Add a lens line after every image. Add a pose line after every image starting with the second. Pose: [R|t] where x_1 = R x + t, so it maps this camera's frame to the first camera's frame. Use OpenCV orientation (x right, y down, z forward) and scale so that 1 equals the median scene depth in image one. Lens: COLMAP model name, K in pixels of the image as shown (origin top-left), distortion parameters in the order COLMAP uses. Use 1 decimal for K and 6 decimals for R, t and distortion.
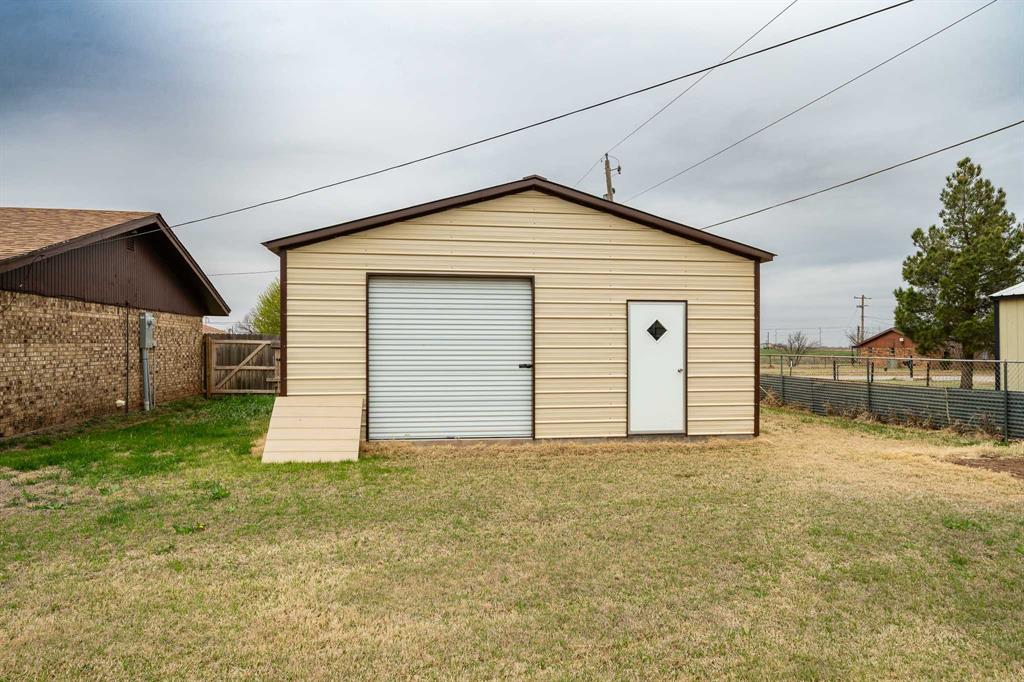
lens RADIAL K [[667.4, 0, 509.4], [0, 667.4, 369.6], [0, 0, 1]] dist [-0.028560, 0.000995]
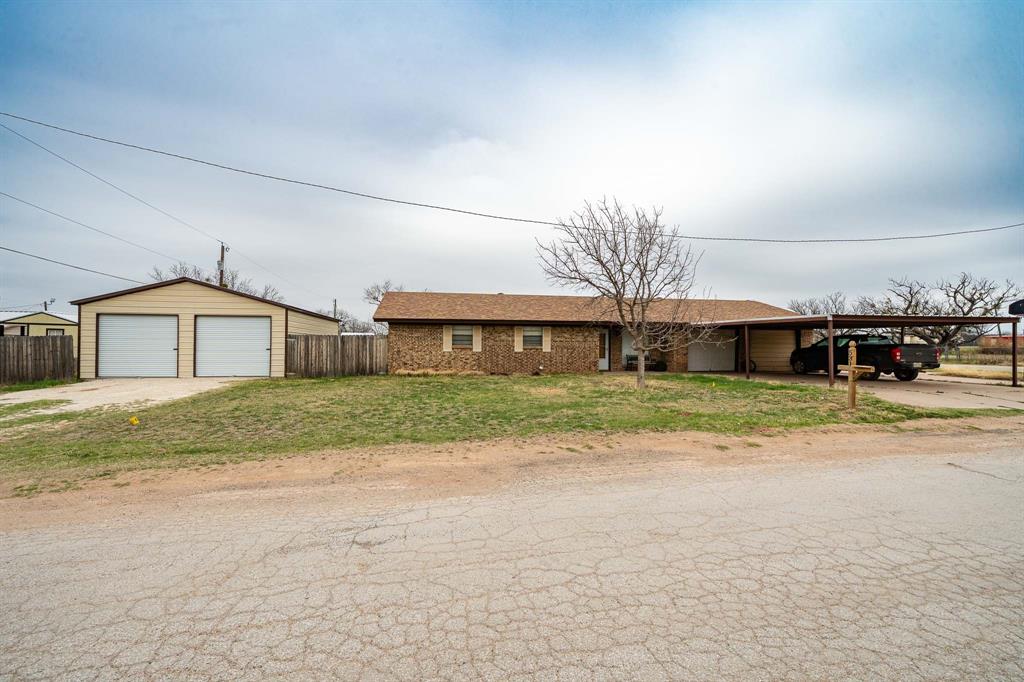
lens RADIAL K [[437.0, 0, 504.4], [0, 437.0, 343.7], [0, 0, 1]] dist [-0.003754, -0.000095]
pose [[0.999158, 0.008798, 0.040071, 1.225270], [-0.007715, 0.999603, -0.027107, 0.009526], [-0.040294, 0.026775, 0.998829, -0.755400]]
